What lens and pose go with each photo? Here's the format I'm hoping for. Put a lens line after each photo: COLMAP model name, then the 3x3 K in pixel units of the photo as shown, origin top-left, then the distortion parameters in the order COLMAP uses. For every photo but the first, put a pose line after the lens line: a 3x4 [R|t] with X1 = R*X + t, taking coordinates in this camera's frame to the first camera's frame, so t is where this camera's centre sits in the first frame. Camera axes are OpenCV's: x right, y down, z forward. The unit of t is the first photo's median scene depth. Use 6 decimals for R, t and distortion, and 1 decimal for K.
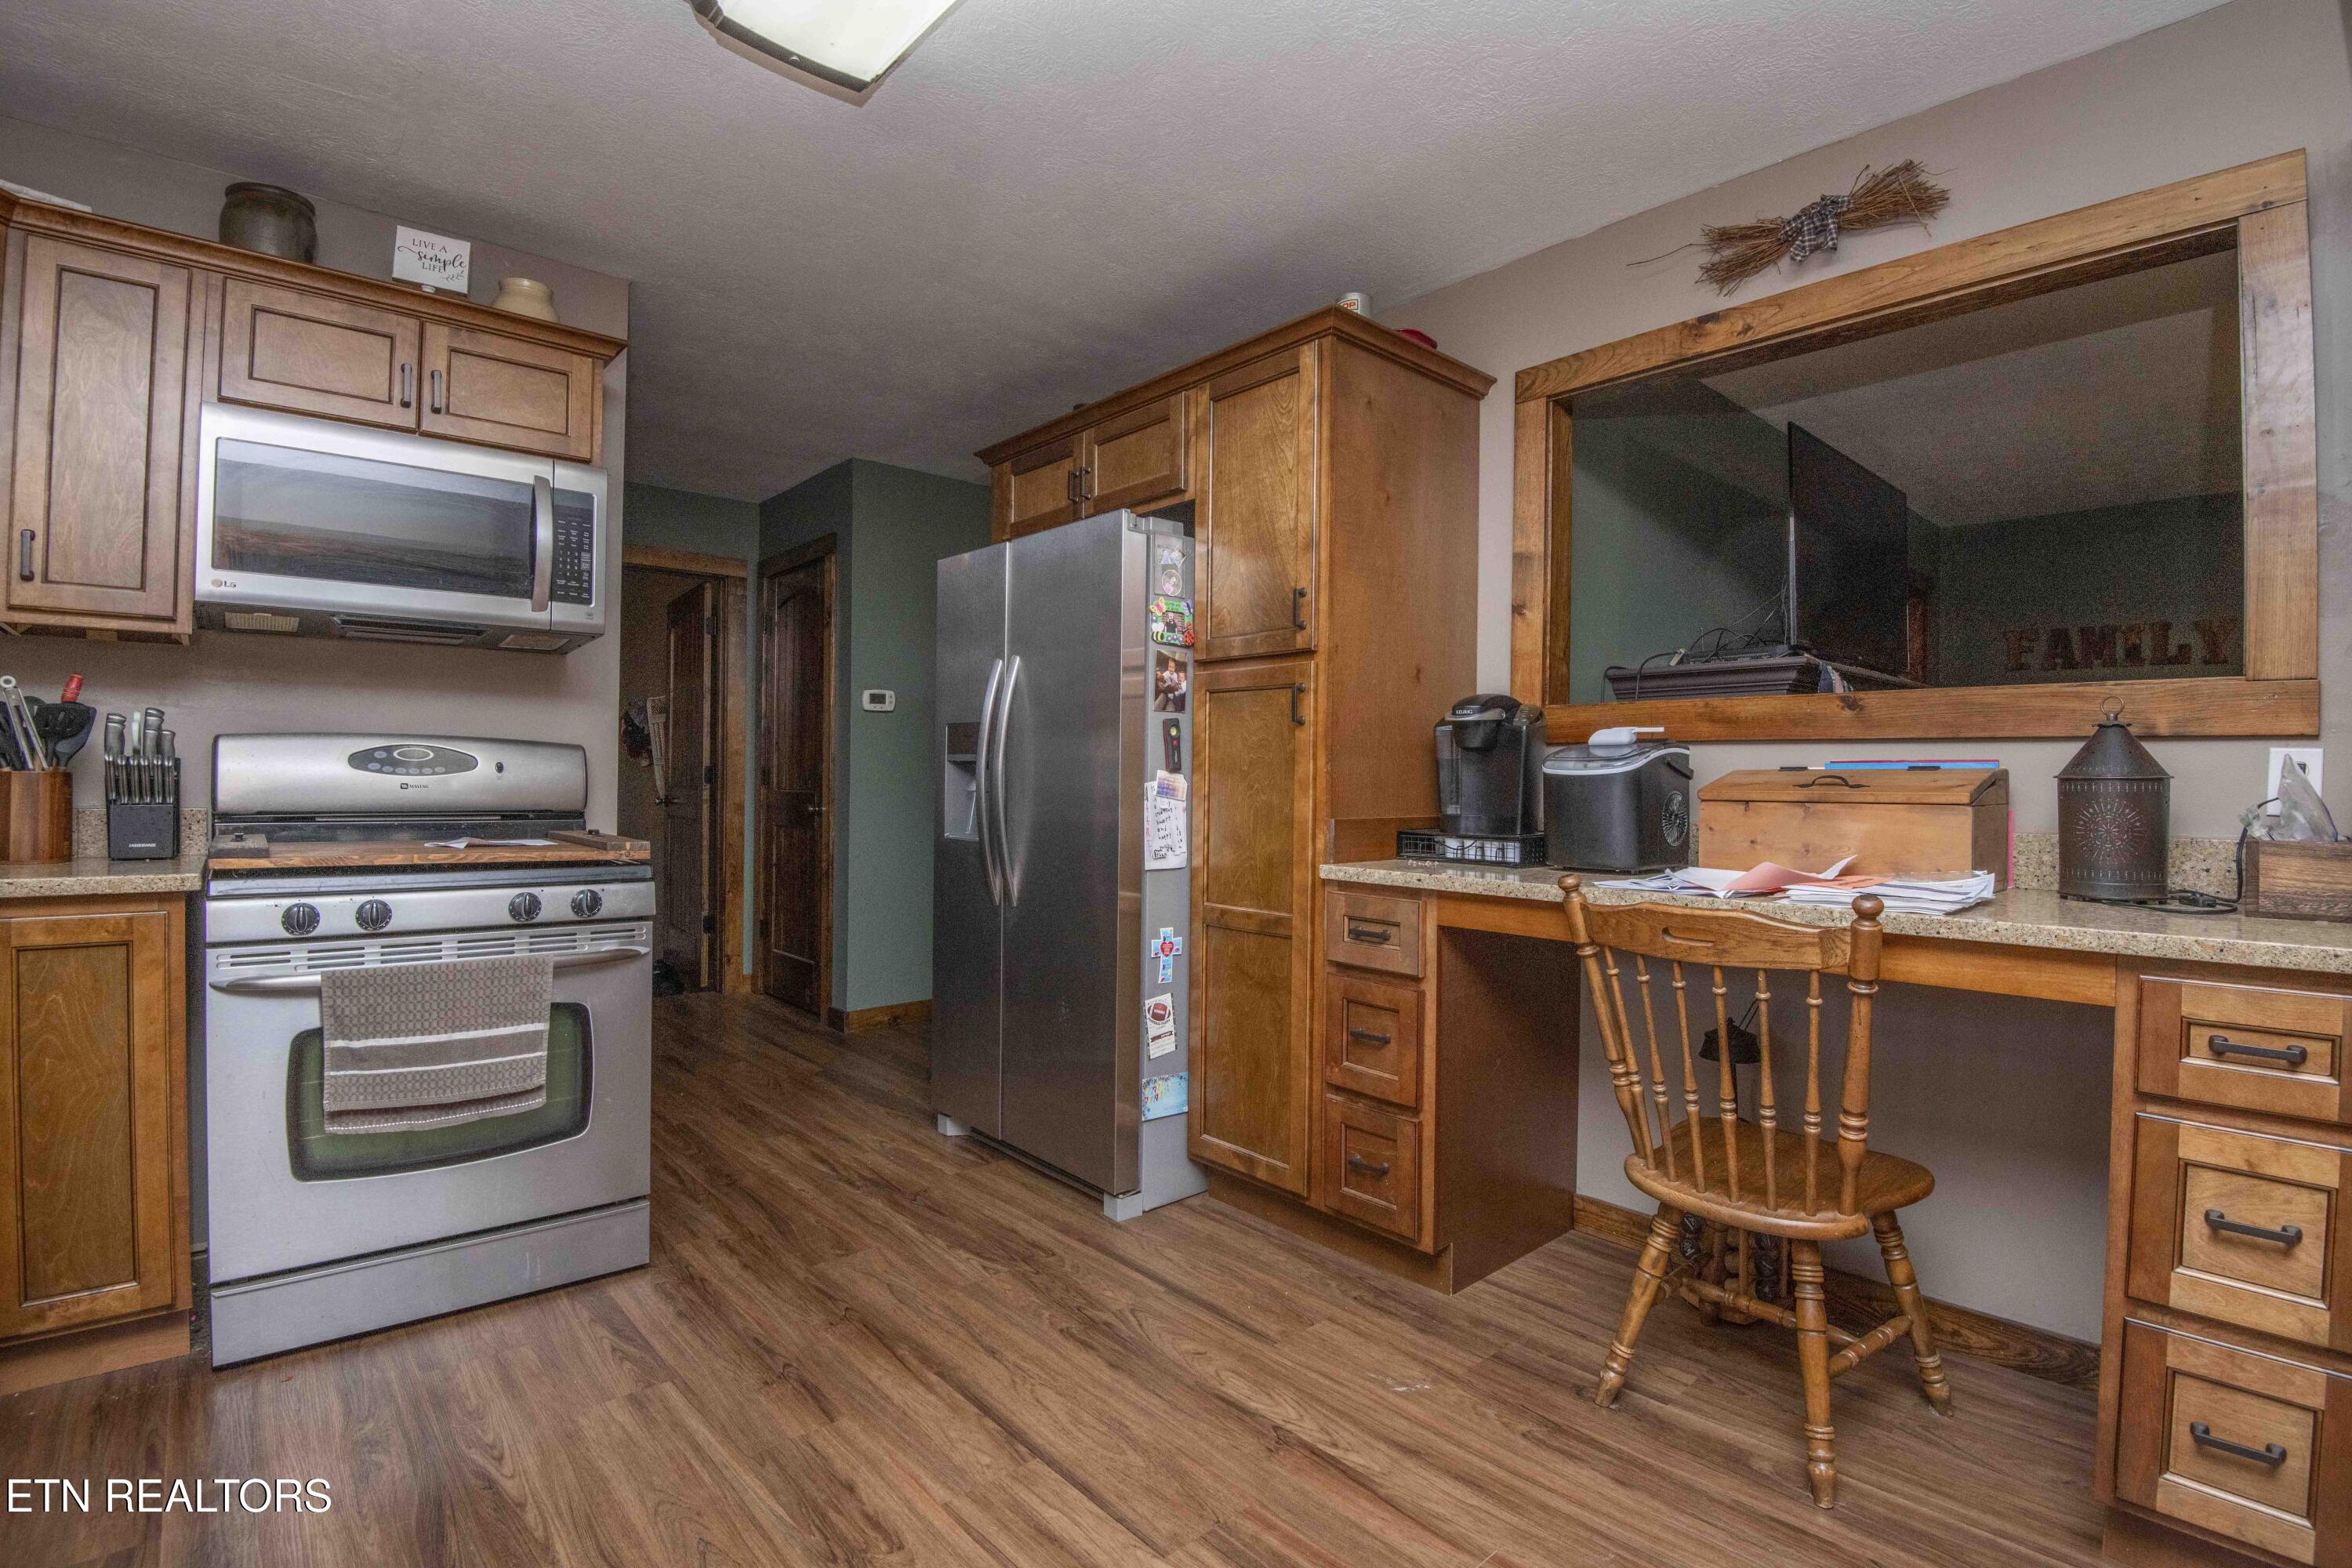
lens RADIAL K [[1093.0, 0, 1186.2], [0, 1093.0, 779.6], [0, 0, 1]] dist [-0.003211, -0.039780]
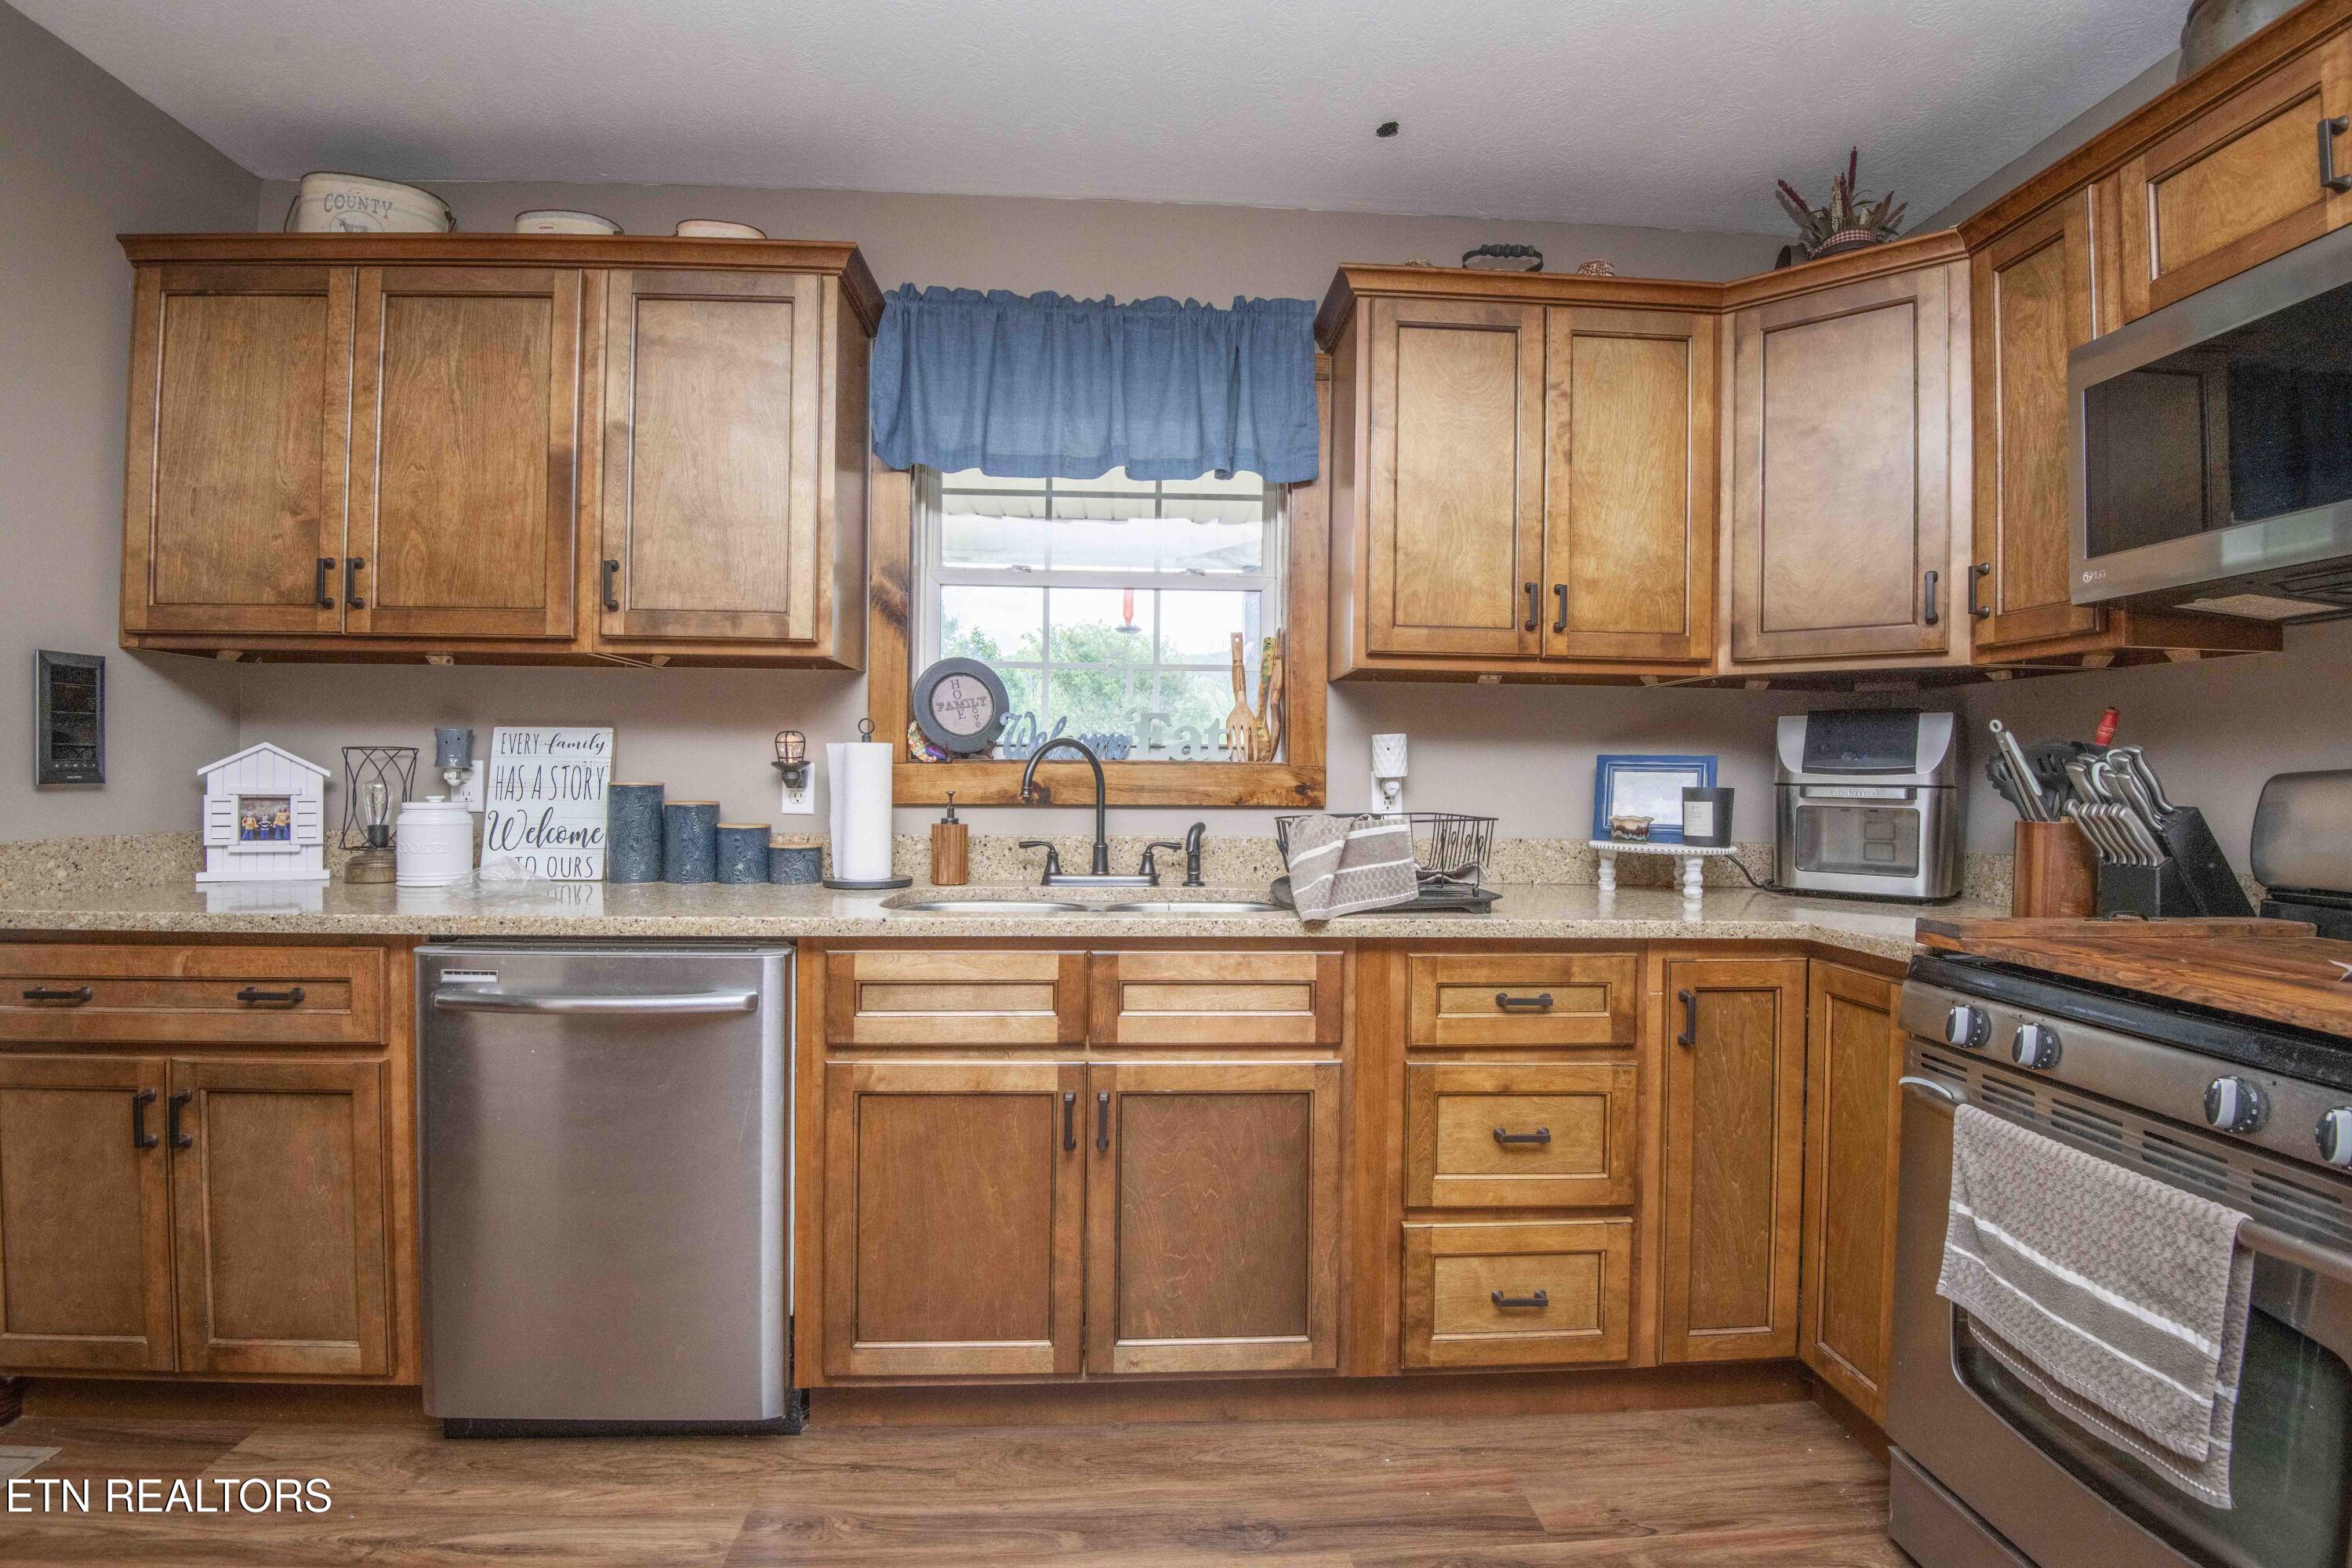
lens RADIAL K [[1087.5, 0, 1188.4], [0, 1087.5, 782.6], [0, 0, 1]] dist [-0.004254, -0.023831]
pose [[-0.620750, -0.016989, -0.783825, 0.073447], [-0.018856, 0.999800, -0.006738, -0.019172], [0.783782, 0.010597, -0.620946, 0.888195]]
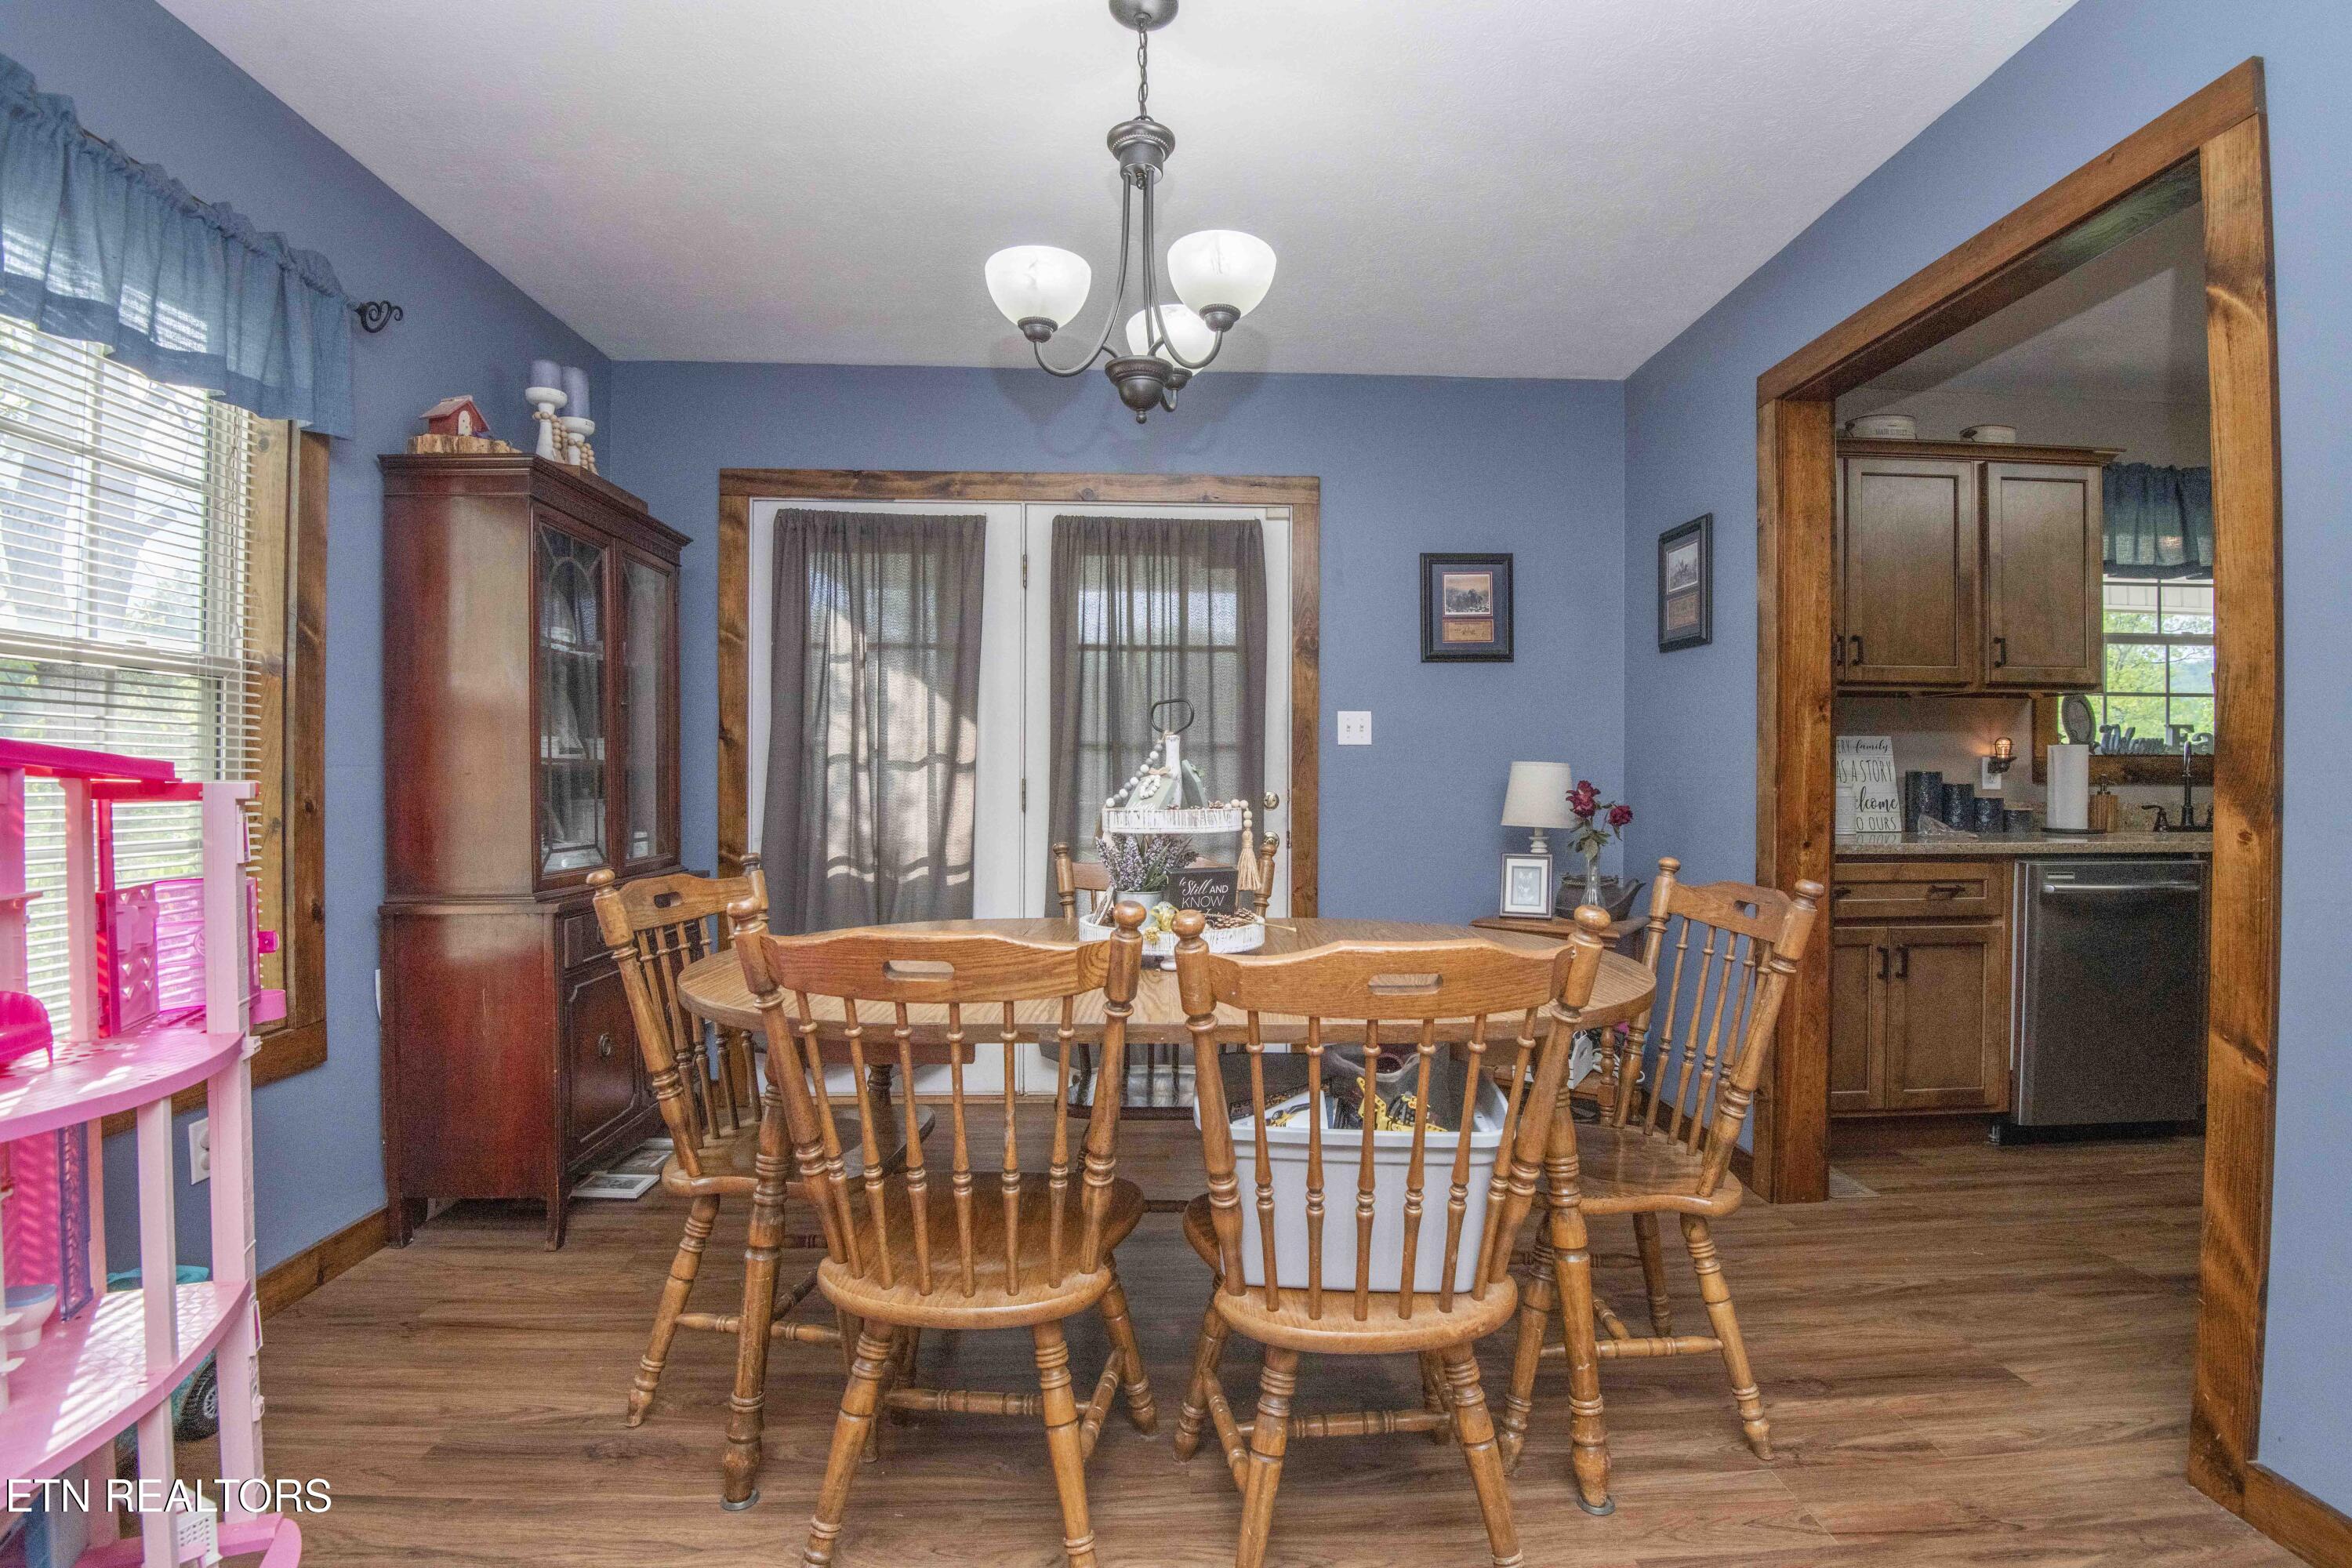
lens RADIAL K [[1091.1, 0, 1176.0], [0, 1091.1, 784.0], [0, 0, 1]] dist [-0.002824, -0.027151]
pose [[-0.633591, -0.011336, -0.773586, 1.554307], [-0.009770, 0.999930, -0.006651, 0.025684], [0.773607, 0.003344, -0.633657, 0.014690]]
